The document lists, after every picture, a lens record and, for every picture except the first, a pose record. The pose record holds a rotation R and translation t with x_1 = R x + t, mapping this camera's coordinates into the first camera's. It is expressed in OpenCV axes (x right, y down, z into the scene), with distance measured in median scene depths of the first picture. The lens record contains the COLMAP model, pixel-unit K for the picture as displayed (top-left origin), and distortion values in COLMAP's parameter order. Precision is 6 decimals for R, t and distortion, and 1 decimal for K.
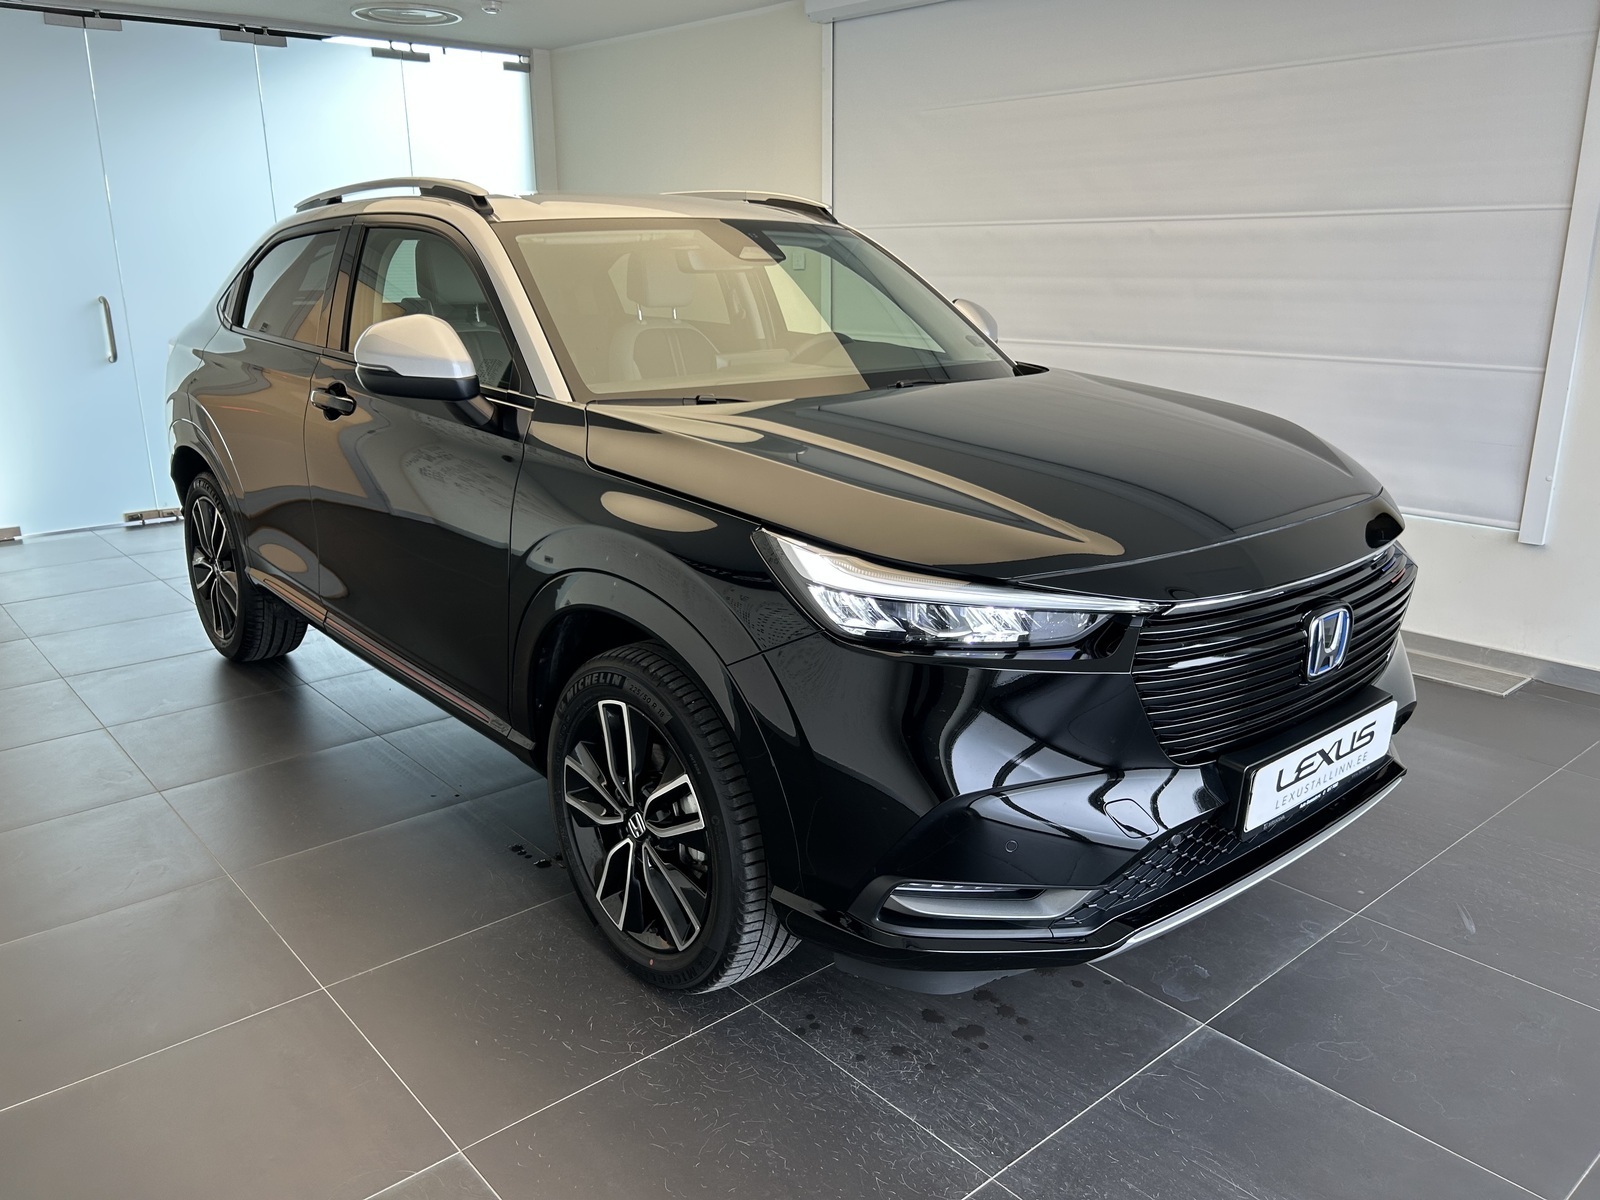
lens RADIAL K [[1199.9, 0, 800.0], [0, 1199.9, 600.0], [0, 0, 1]] dist [0.103739, -0.156967]
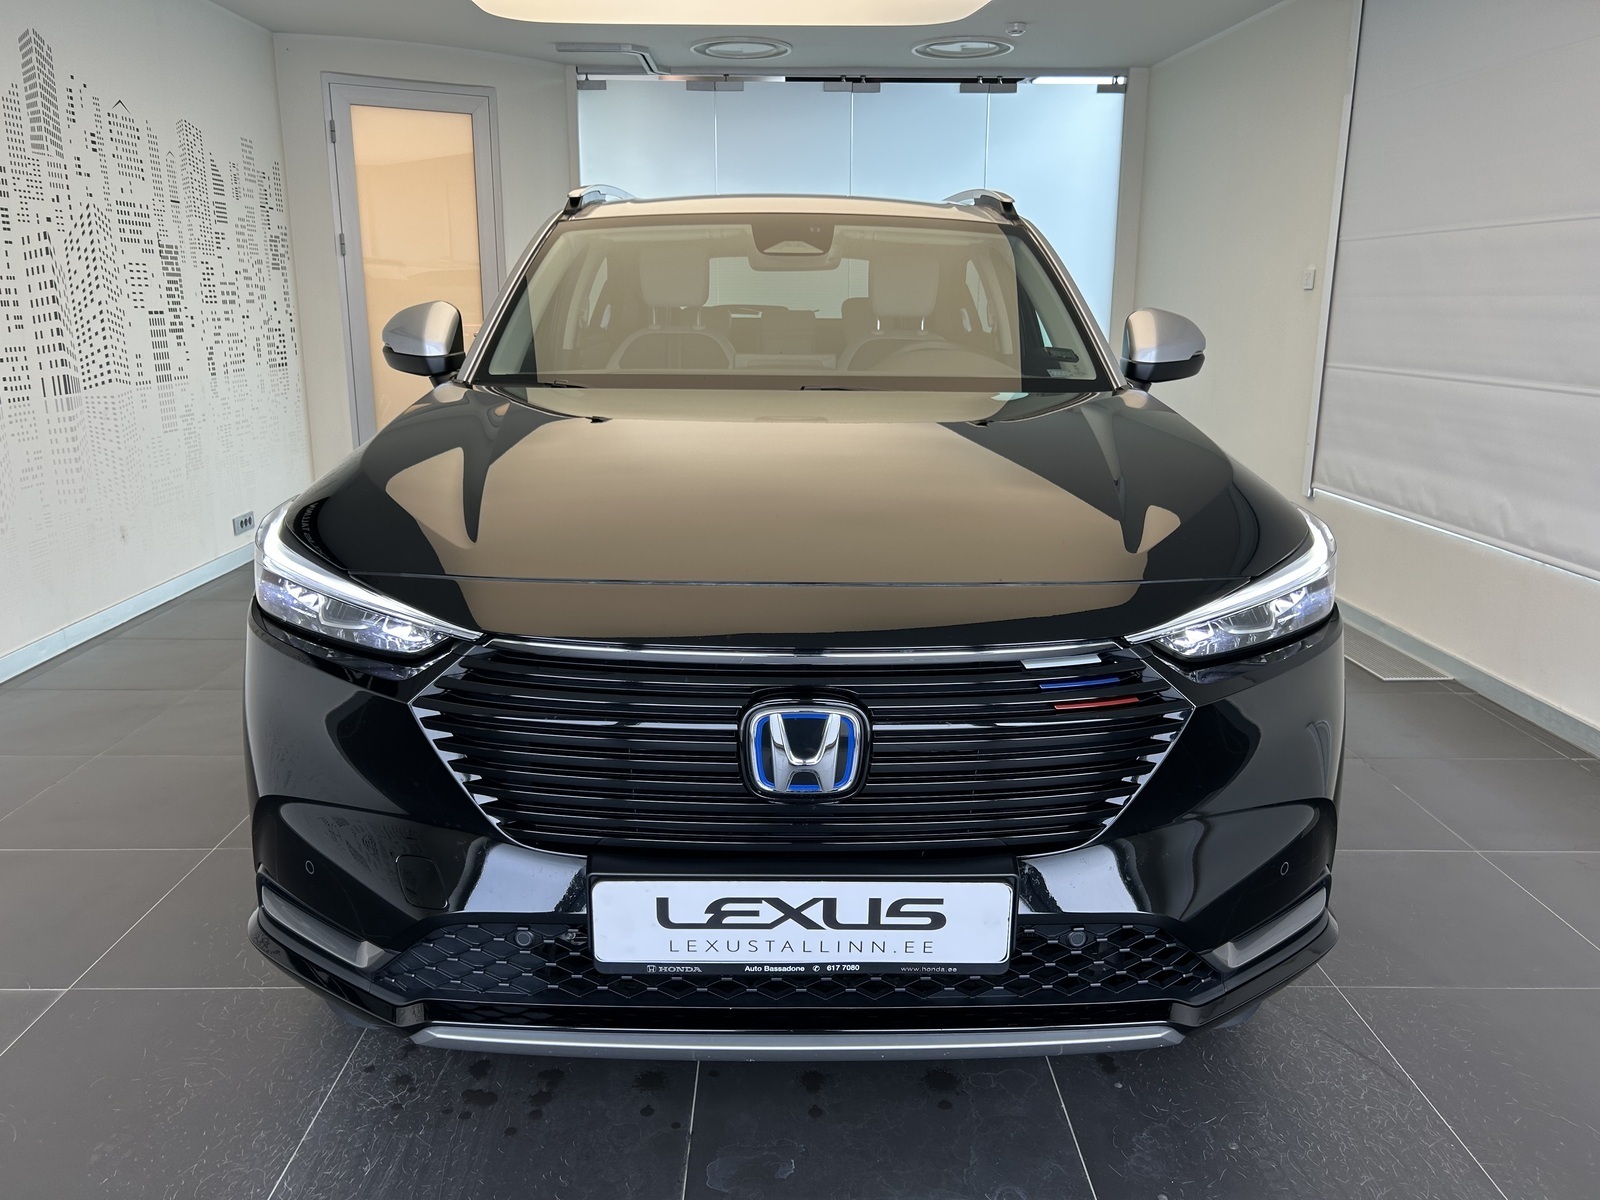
lens RADIAL K [[1199.9, 0, 800.0], [0, 1199.9, 600.0], [0, 0, 1]] dist [0.103739, -0.156967]
pose [[0.760639, 0.162764, -0.628440, 0.528719], [-0.185434, 0.982200, 0.029945, -0.044843], [0.622128, 0.093757, 0.777282, 0.274415]]
